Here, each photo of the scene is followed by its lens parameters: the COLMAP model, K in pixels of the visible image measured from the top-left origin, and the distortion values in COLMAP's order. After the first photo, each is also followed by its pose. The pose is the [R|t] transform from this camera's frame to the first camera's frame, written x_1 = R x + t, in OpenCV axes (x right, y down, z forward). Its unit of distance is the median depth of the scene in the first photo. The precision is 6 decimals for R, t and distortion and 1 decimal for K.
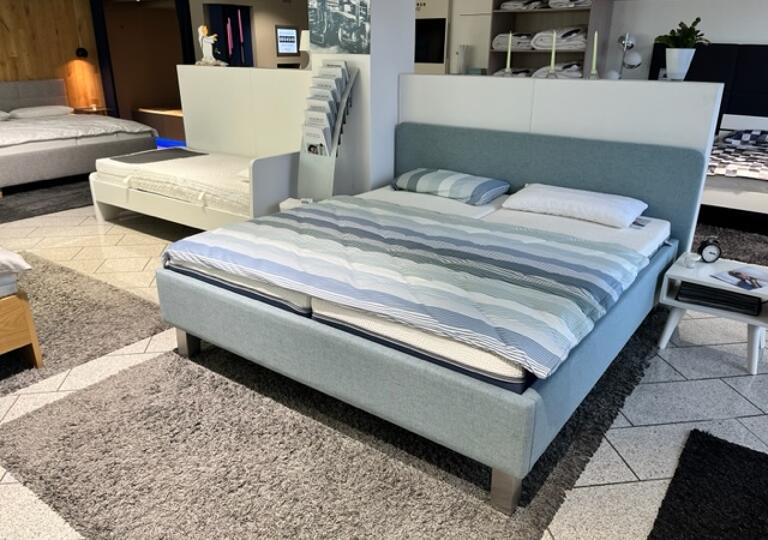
lens RADIAL K [[588.5, 0, 385.1], [0, 588.5, 270.6], [0, 0, 1]] dist [0.038561, -0.021055]
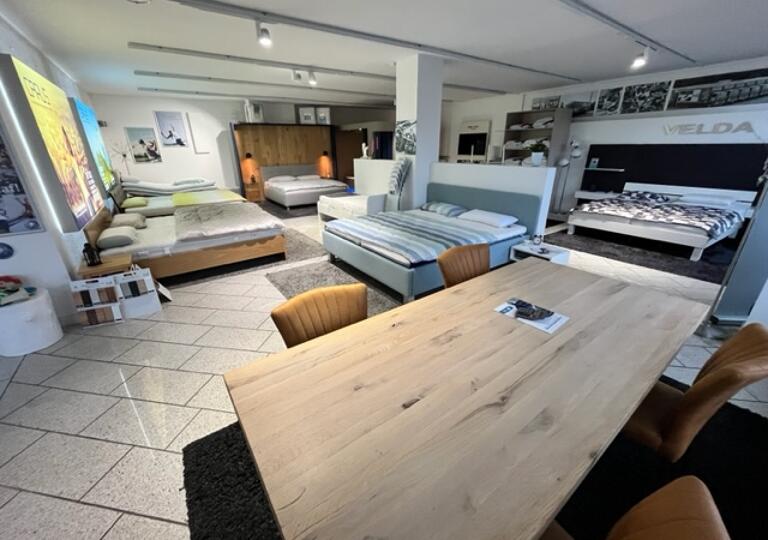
lens RADIAL K [[307.2, 0, 381.8], [0, 307.2, 268.7], [0, 0, 1]] dist [-0.001567, 0.000061]
pose [[0.950023, 0.097725, -0.296490, 0.262286], [-0.091075, 0.995186, 0.036192, 0.074044], [0.298600, -0.007381, 0.954350, -0.268358]]
